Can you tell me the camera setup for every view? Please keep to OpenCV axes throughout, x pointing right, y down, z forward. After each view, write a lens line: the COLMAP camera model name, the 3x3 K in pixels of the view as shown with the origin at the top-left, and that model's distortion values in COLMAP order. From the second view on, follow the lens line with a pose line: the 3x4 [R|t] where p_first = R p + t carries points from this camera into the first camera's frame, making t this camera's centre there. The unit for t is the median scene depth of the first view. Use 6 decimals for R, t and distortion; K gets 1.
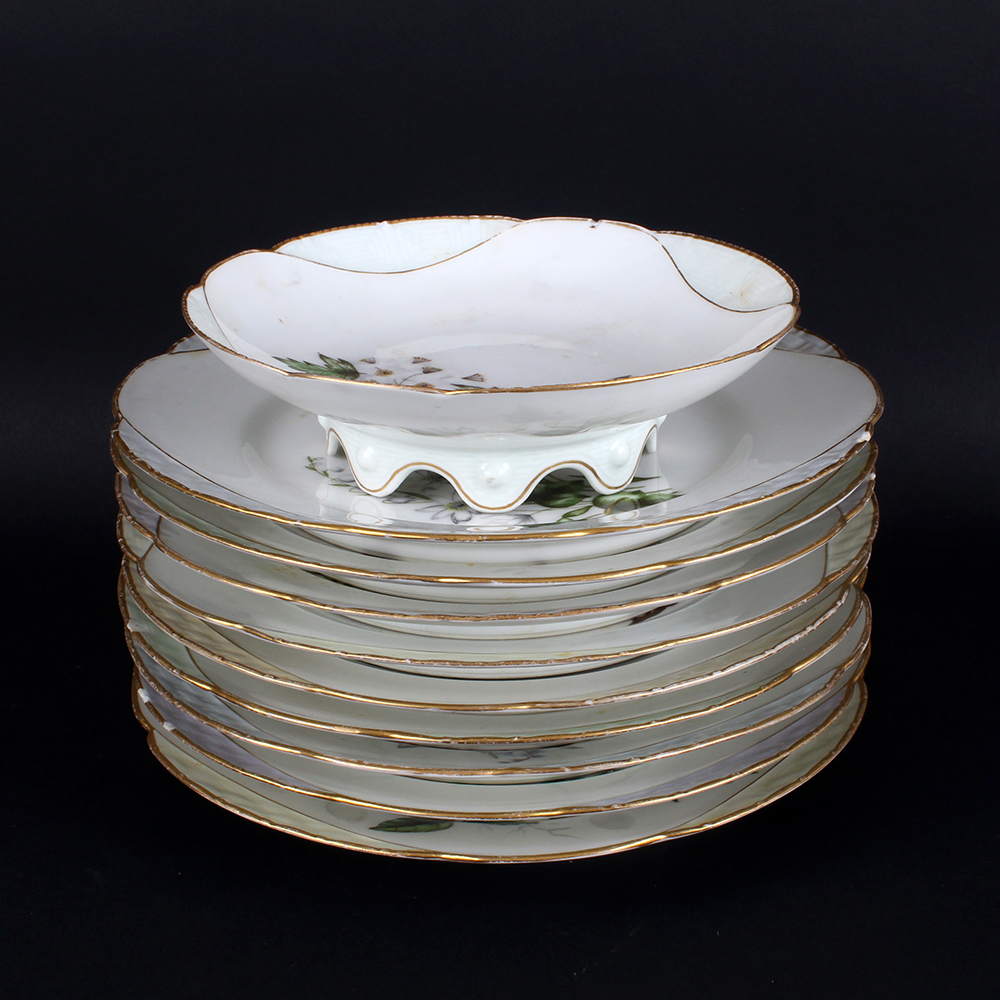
lens RADIAL K [[1105.6, 0, 500.8], [0, 1105.6, 501.4], [0, 0, 1]] dist [0.012528, 0.000000]
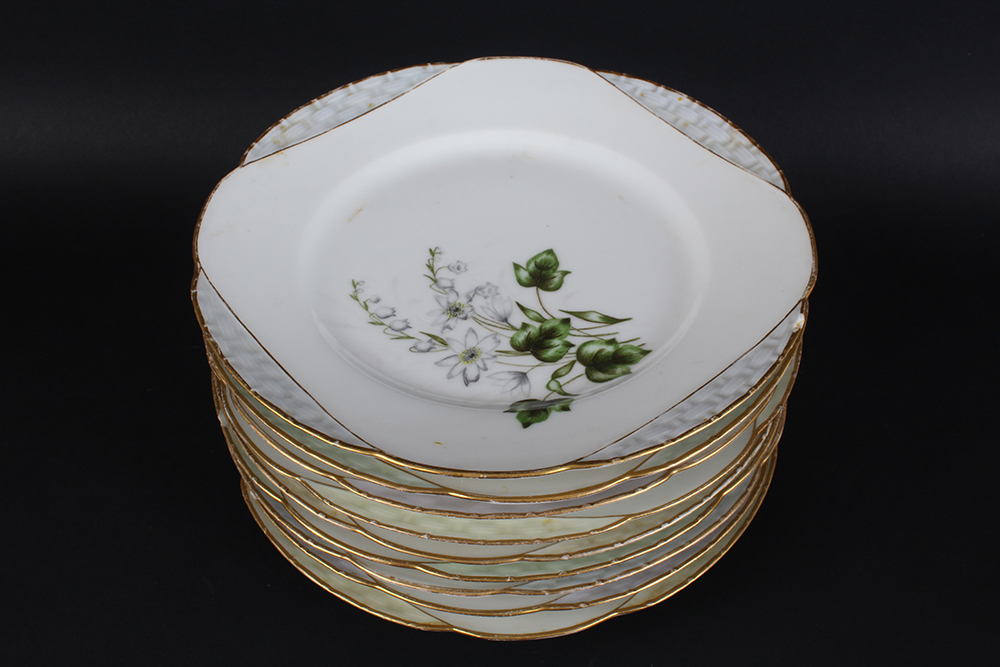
lens RADIAL K [[805.0, 0, 496.8], [0, 805.0, 398.4], [0, 0, 1]] dist [0.006342, 0.001159]
pose [[0.999653, 0.024345, -0.010066, 0.003109], [-0.020773, 0.963428, 0.267161, -0.196380], [0.016202, -0.266859, 0.963599, 0.101864]]
